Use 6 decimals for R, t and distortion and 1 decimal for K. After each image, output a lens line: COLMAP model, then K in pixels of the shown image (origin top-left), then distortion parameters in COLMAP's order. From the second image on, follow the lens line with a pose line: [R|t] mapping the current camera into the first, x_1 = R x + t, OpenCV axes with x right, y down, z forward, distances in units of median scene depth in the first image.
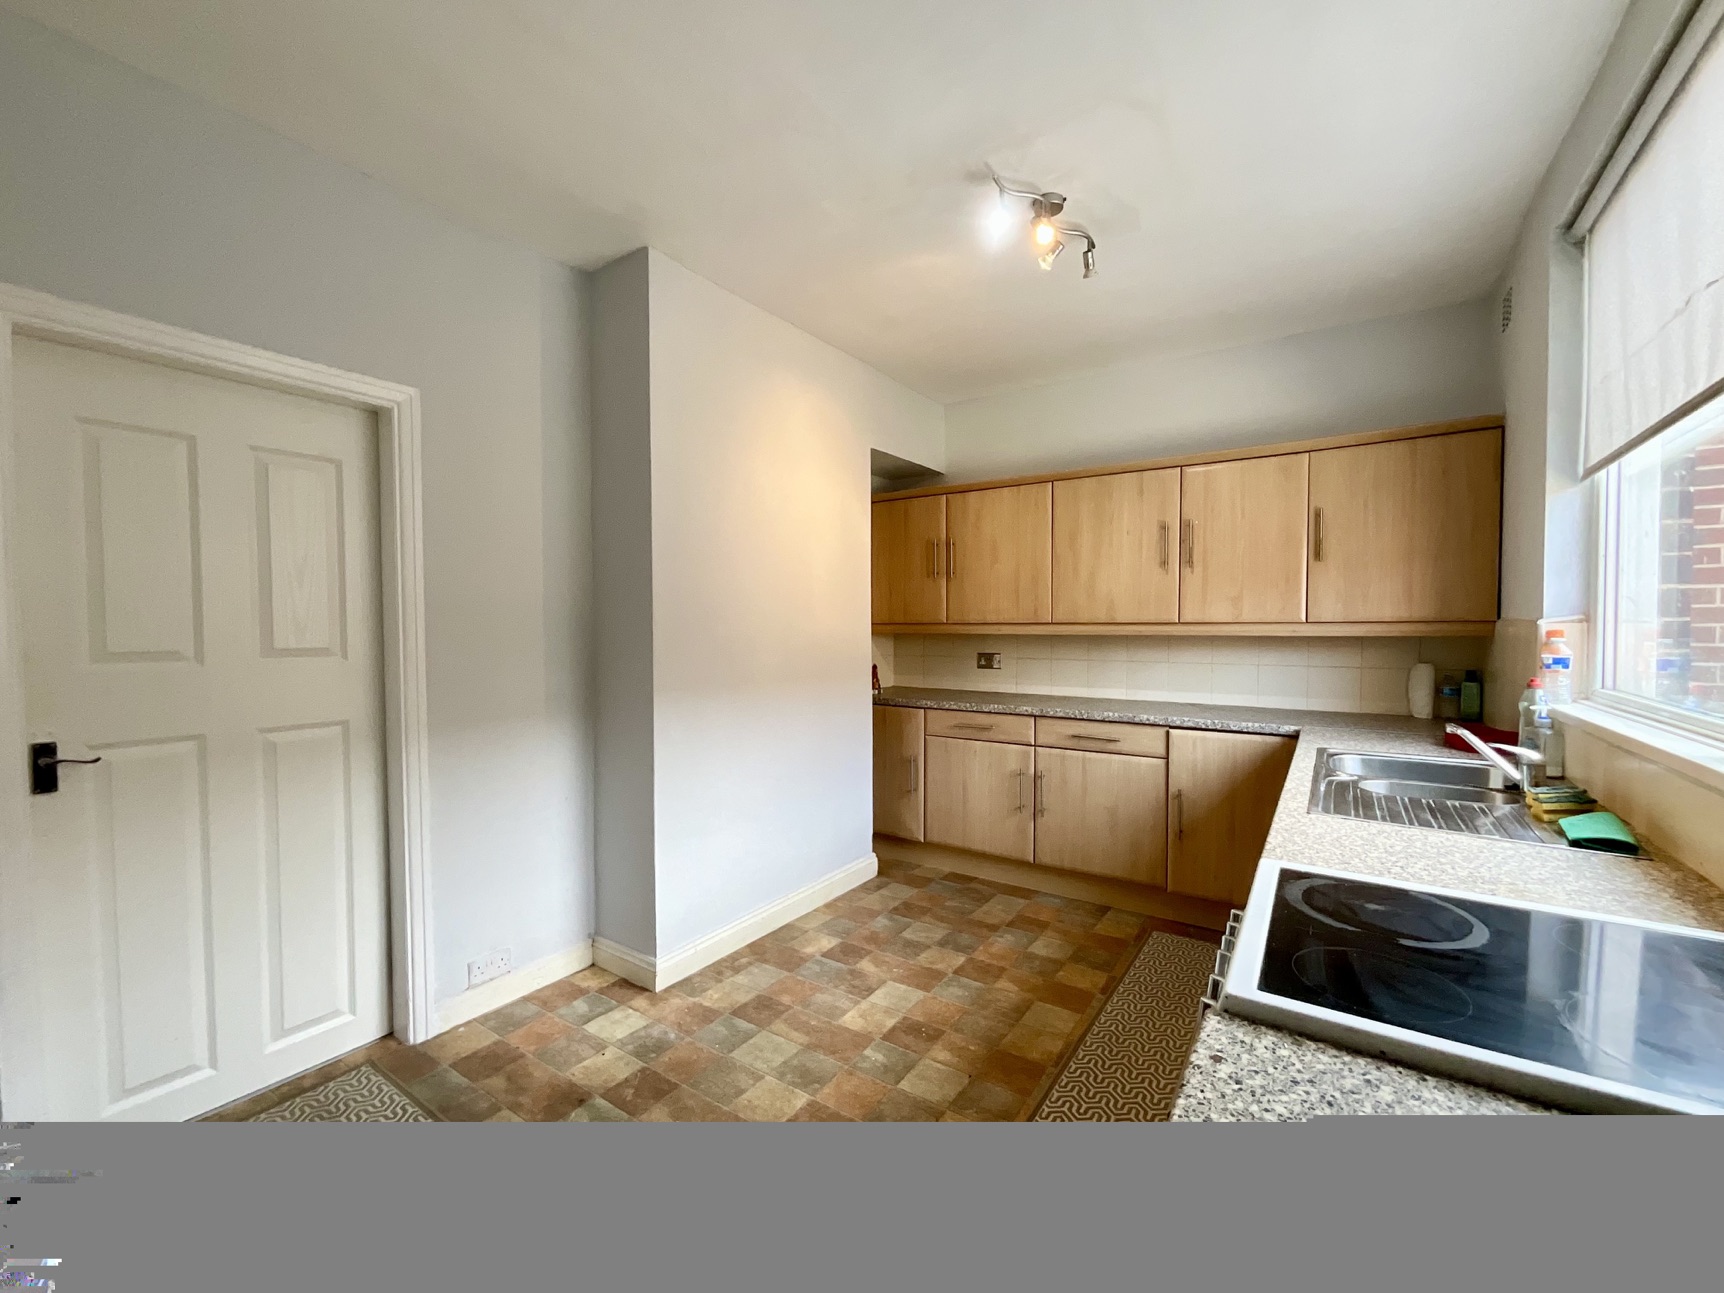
lens RADIAL K [[700.1, 0, 863.1], [0, 700.1, 644.5], [0, 0, 1]] dist [-0.003729, -0.000639]
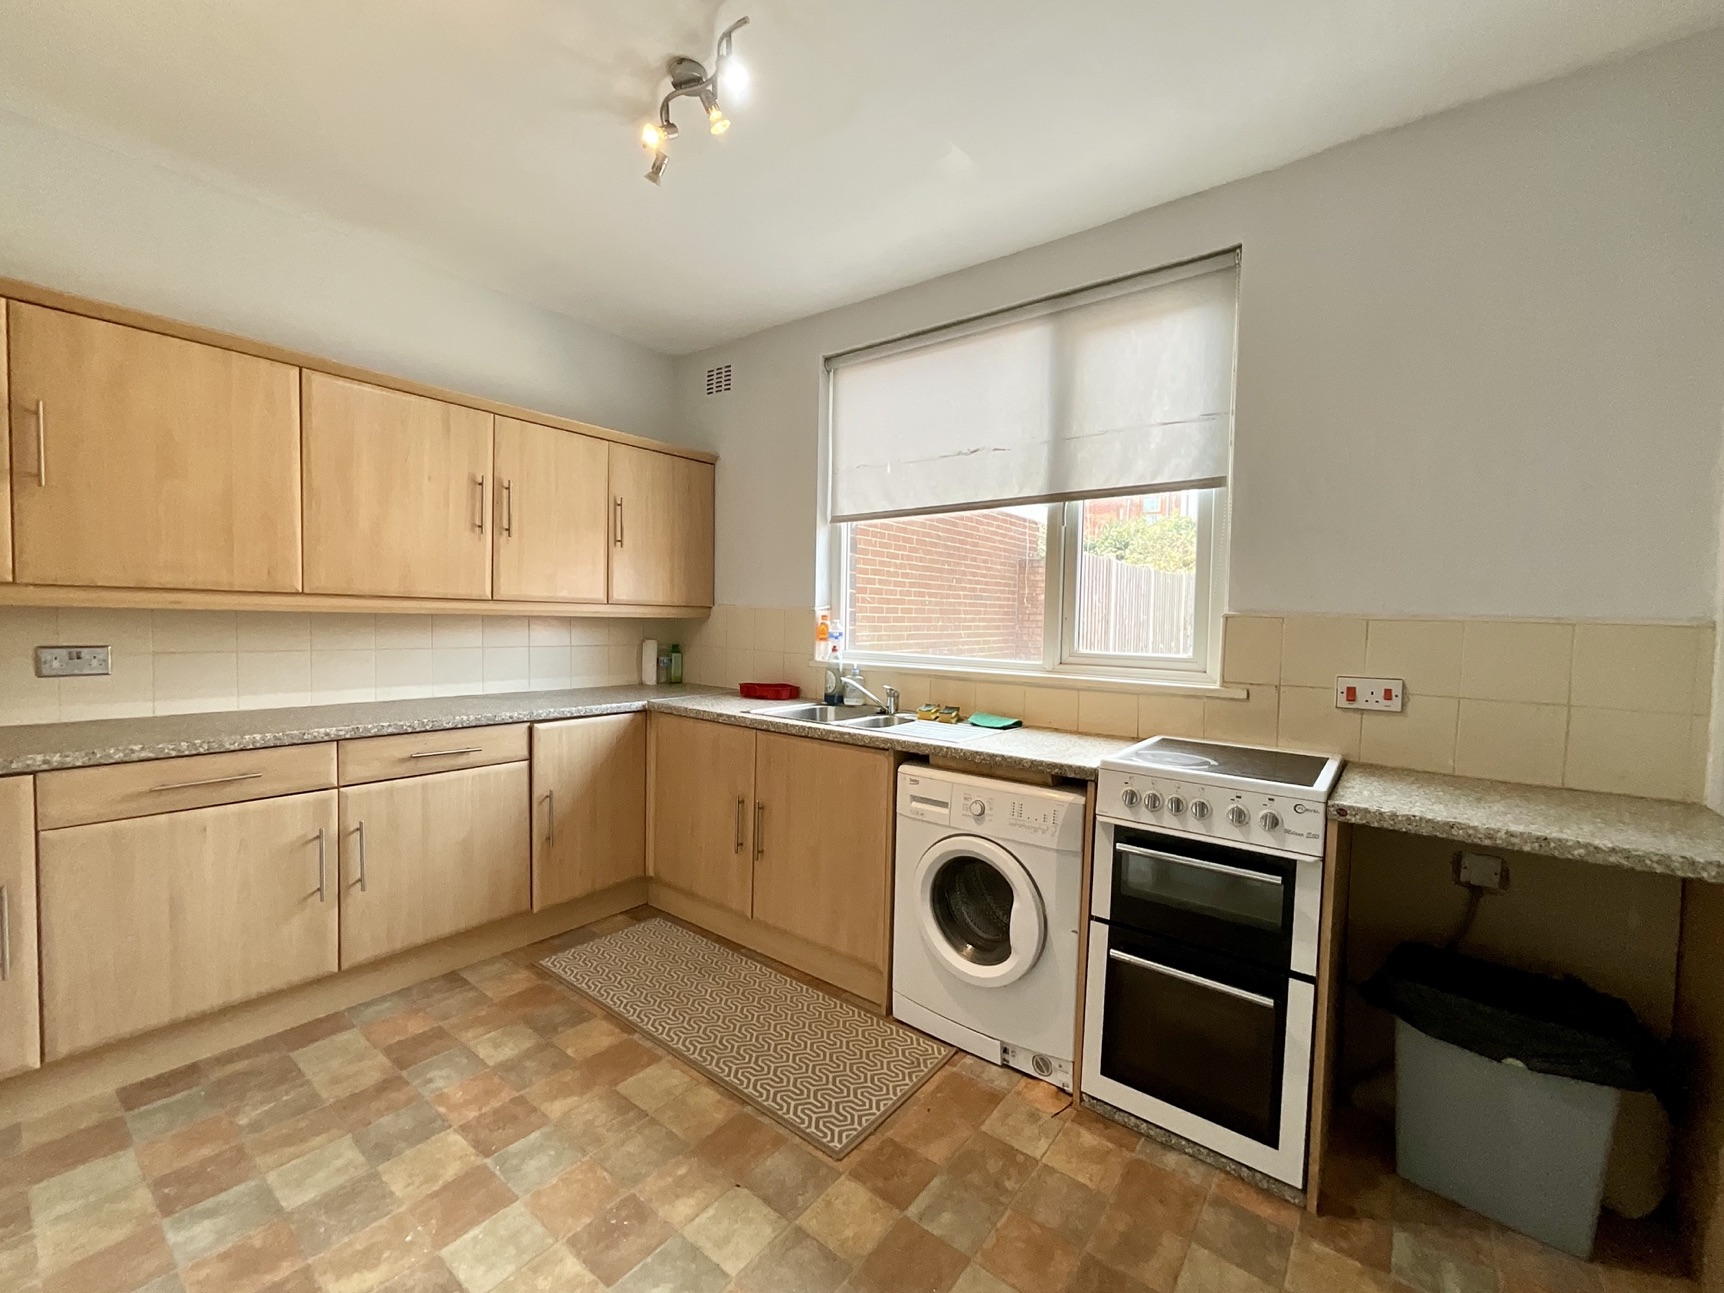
lens RADIAL K [[700.1, 0, 862.6], [0, 700.1, 653.2], [0, 0, 1]] dist [-0.003729, -0.000639]
pose [[0.062910, -0.042068, 0.997132, -0.372812], [0.008111, 0.999100, 0.041639, 0.001554], [-0.997986, 0.005469, 0.063194, 0.522614]]
